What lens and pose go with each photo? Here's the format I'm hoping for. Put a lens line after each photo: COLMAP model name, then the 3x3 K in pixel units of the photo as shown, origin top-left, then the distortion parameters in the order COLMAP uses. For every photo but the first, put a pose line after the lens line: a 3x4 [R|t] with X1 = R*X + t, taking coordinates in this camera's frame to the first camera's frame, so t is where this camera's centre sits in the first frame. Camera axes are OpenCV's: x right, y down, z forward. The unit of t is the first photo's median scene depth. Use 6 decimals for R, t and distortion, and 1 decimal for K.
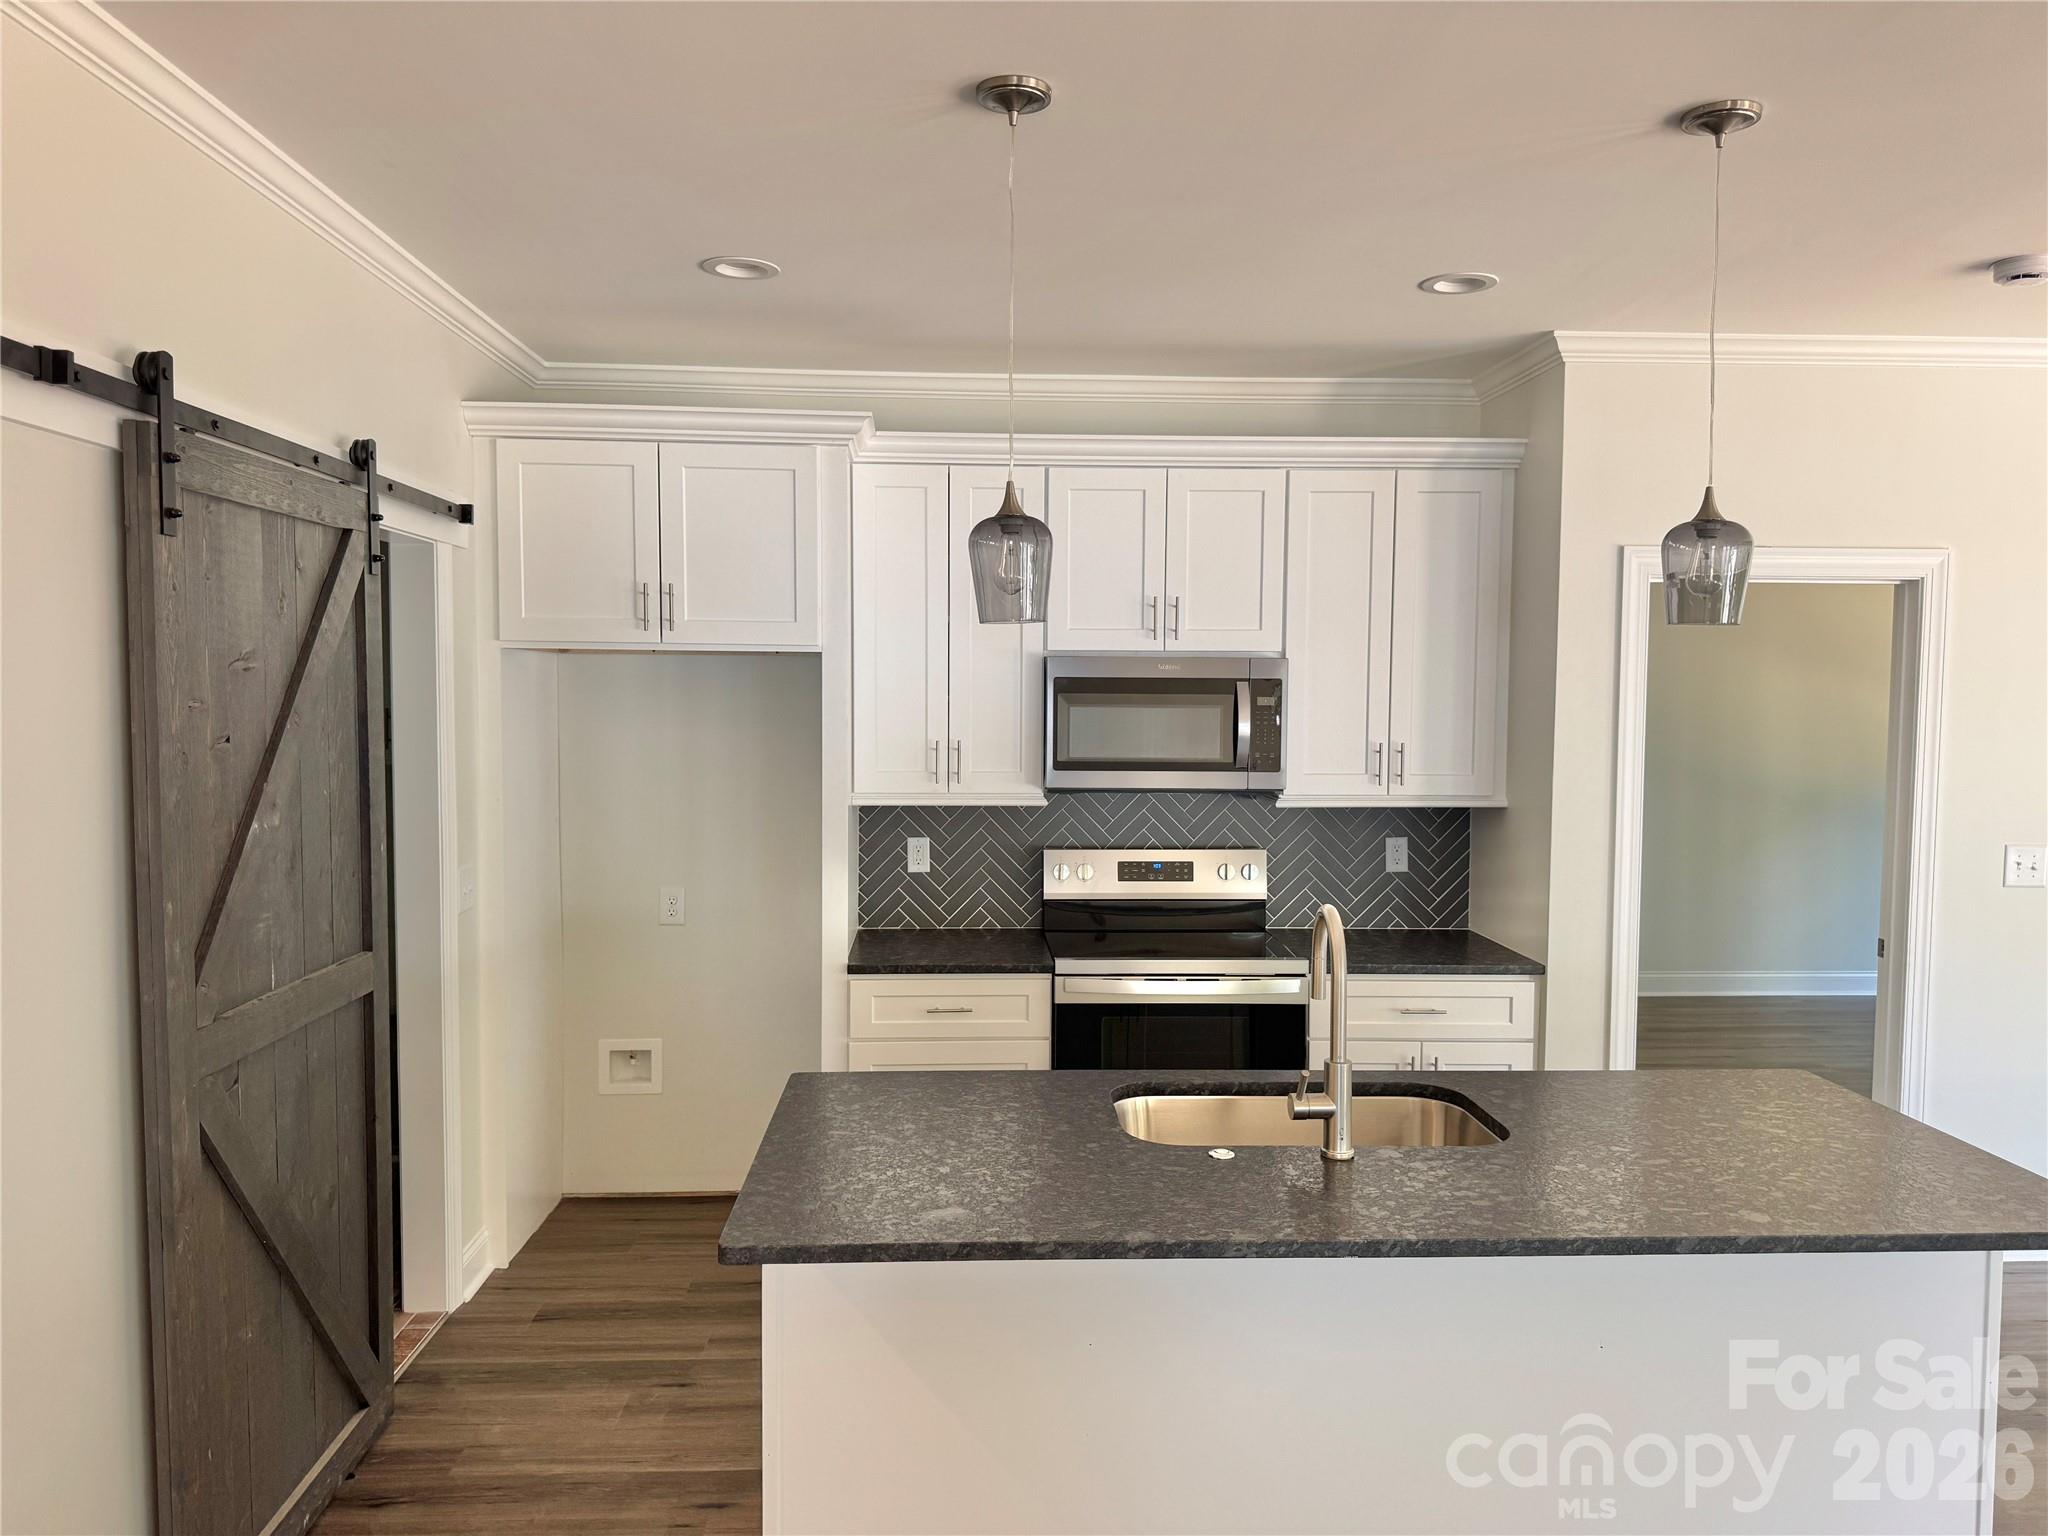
lens RADIAL K [[1447.4, 0, 1014.6], [0, 1447.4, 773.2], [0, 0, 1]] dist [0.051852, -0.040604]
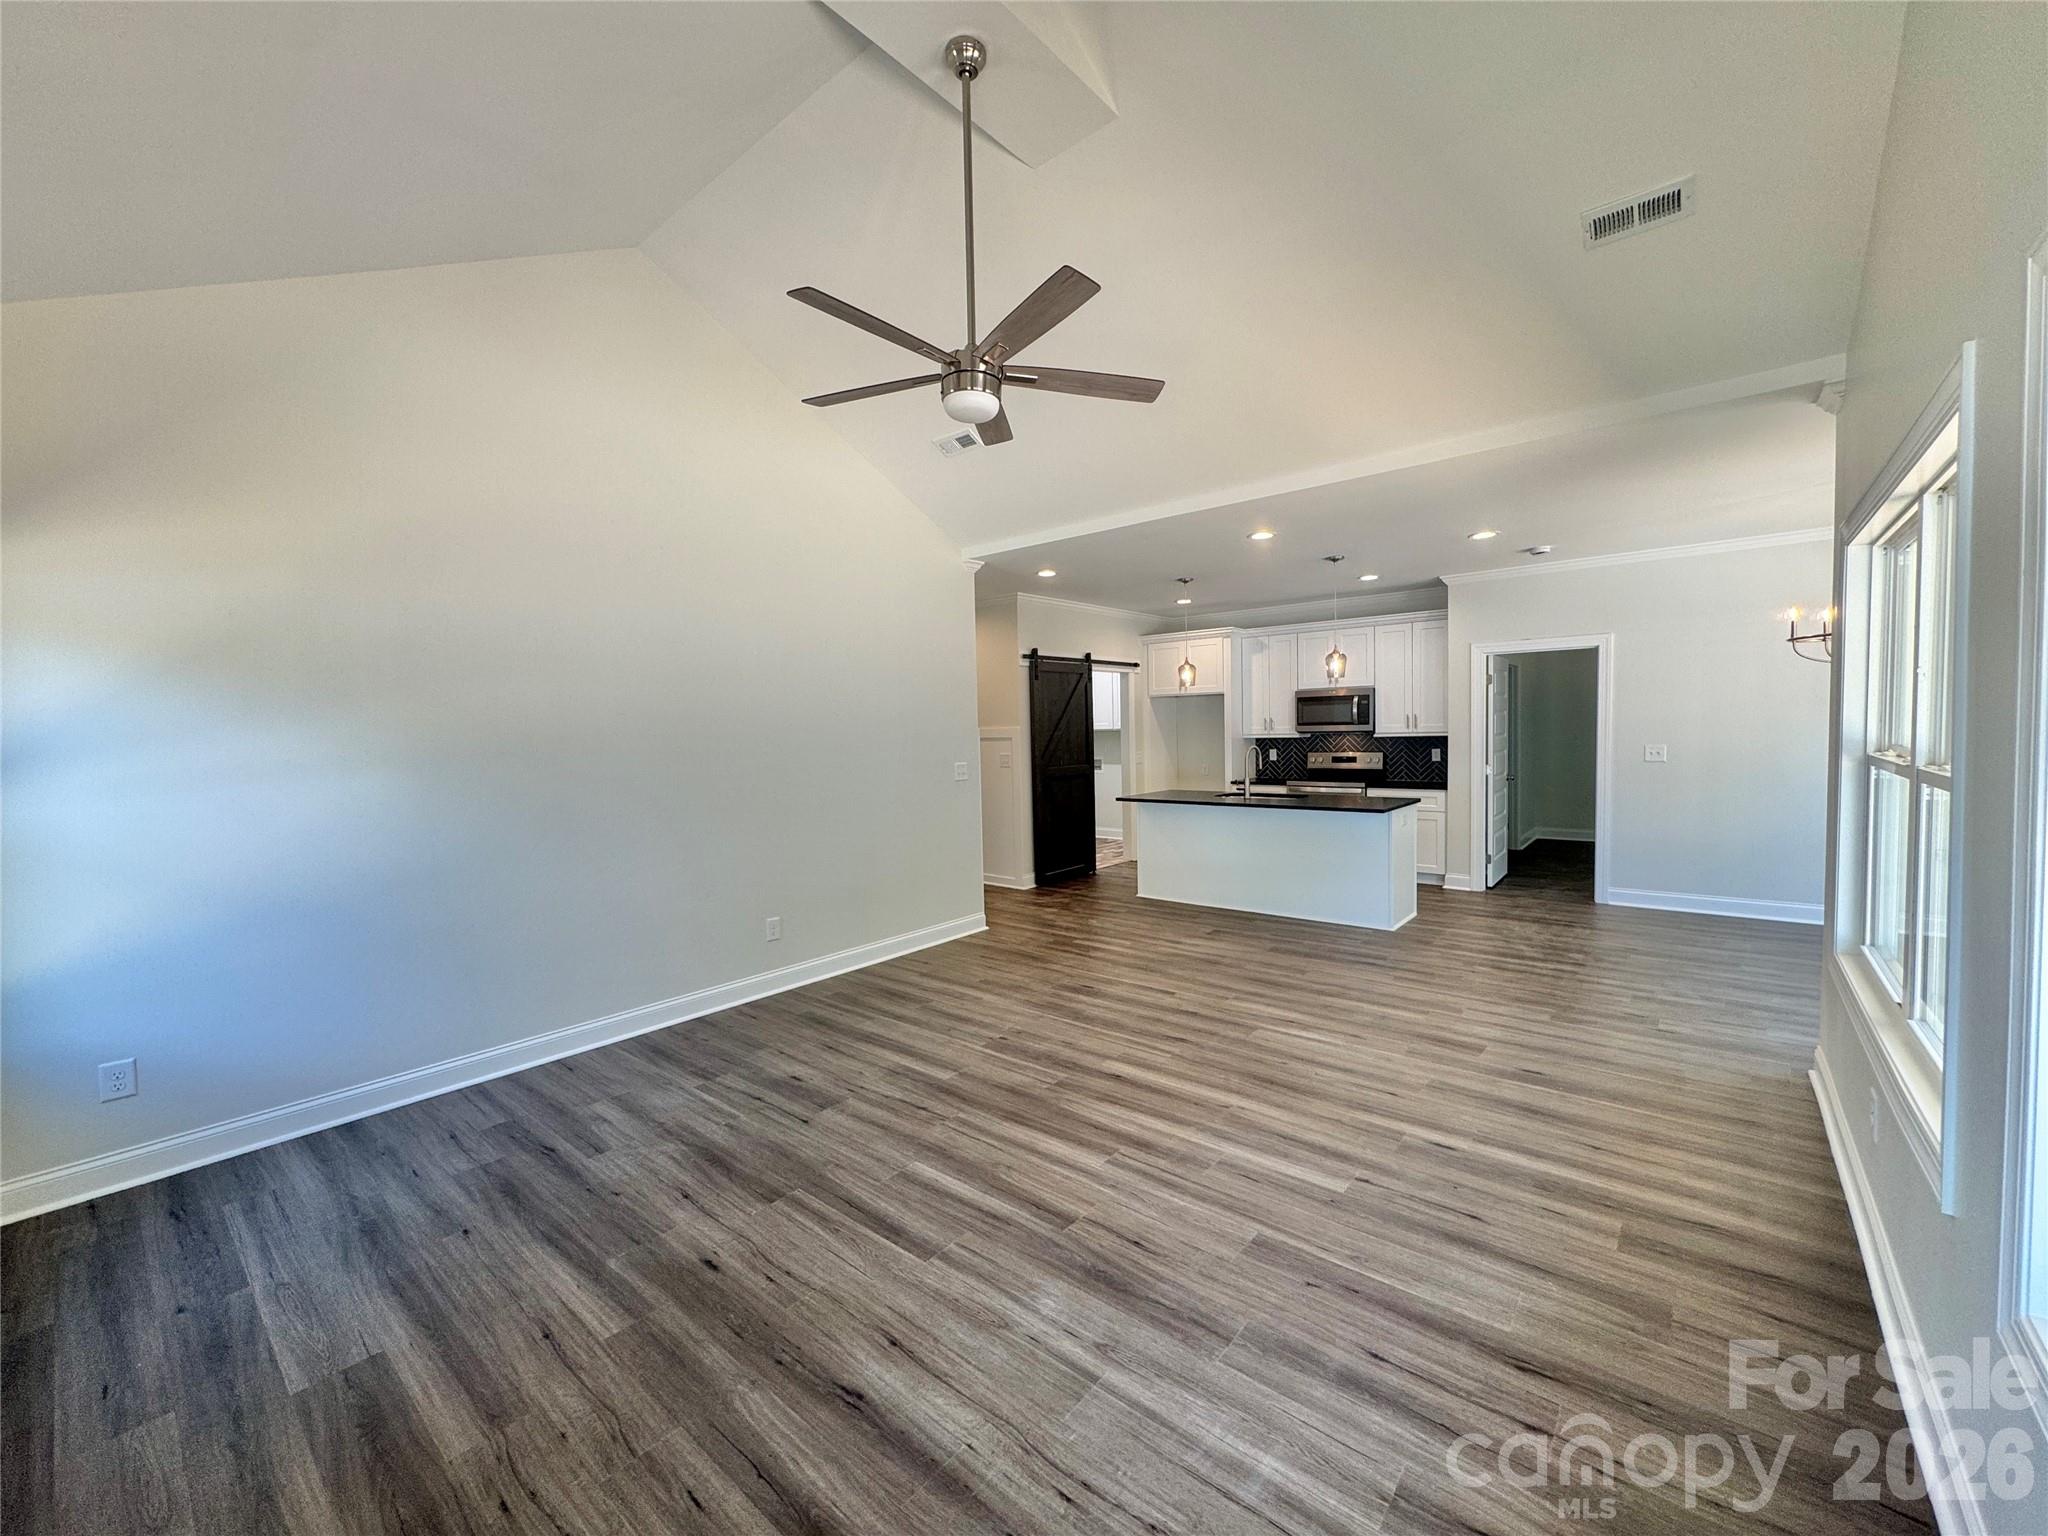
lens RADIAL K [[818.4, 0, 1021.2], [0, 818.4, 772.5], [0, 0, 1]] dist [-0.001892, 0.000126]
pose [[0.732850, 0.014126, -0.680244, 0.826450], [-0.013167, 0.999892, 0.006578, 0.099193], [0.680263, 0.004136, 0.732957, -0.778204]]
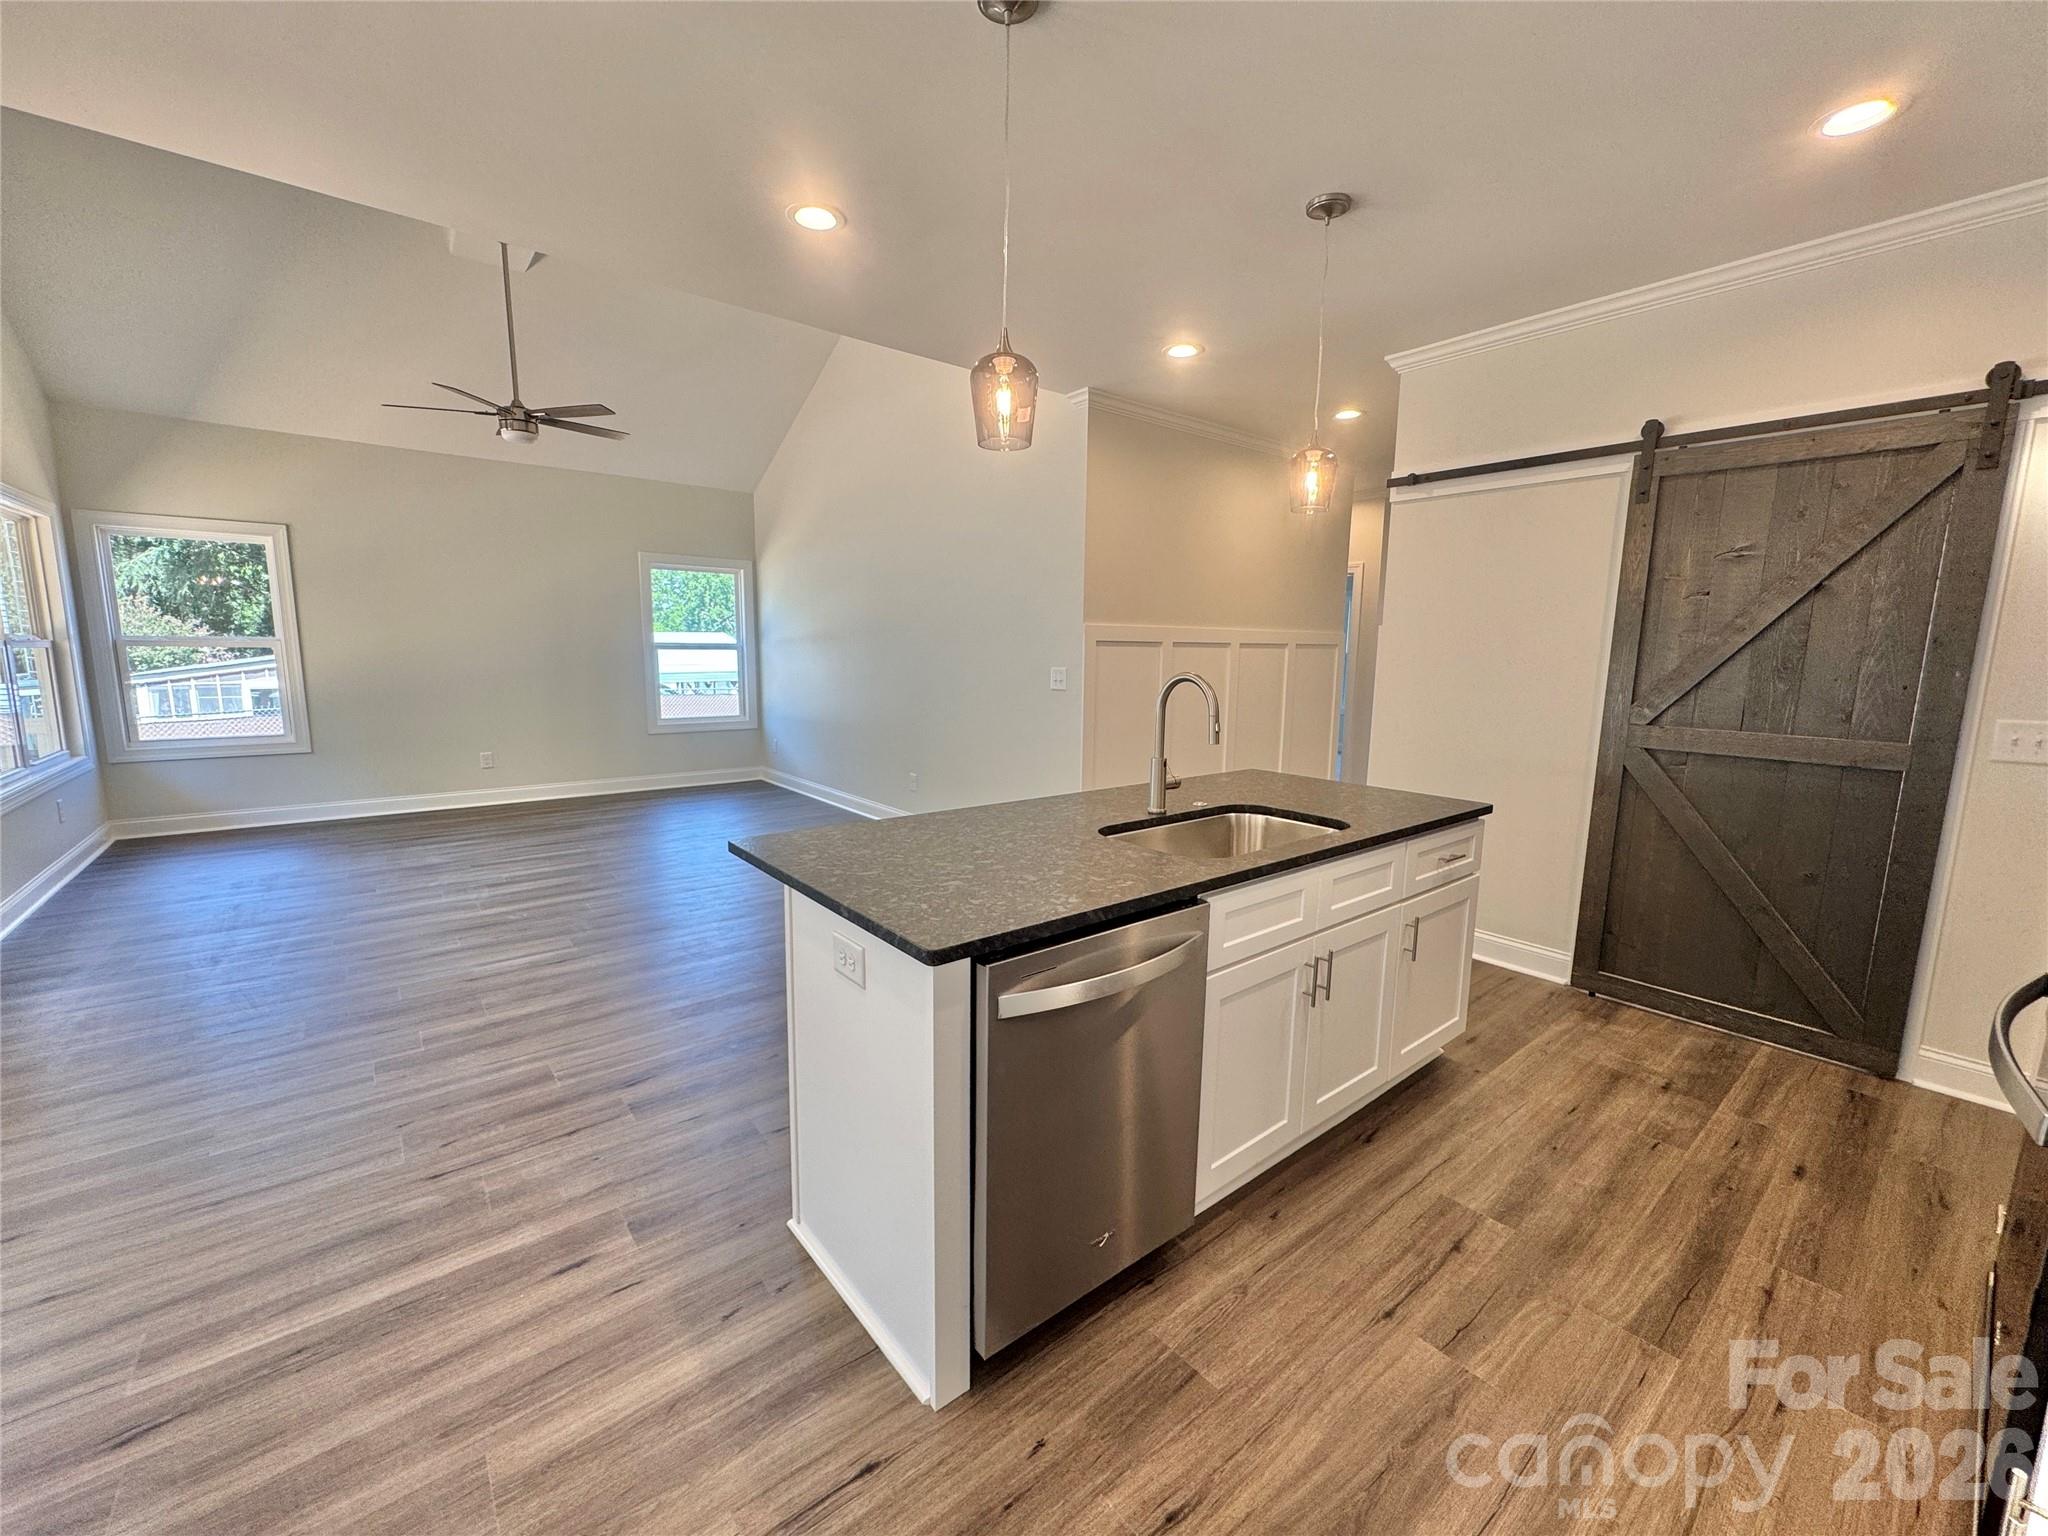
lens RADIAL K [[818.4, 0, 1022.8], [0, 818.4, 766.1], [0, 0, 1]] dist [-0.001892, 0.000126]
pose [[-0.804738, 0.069179, -0.589586, 0.521211], [-0.055038, 0.980214, 0.190135, 0.020787], [0.591074, 0.185459, -0.785008, 0.943798]]
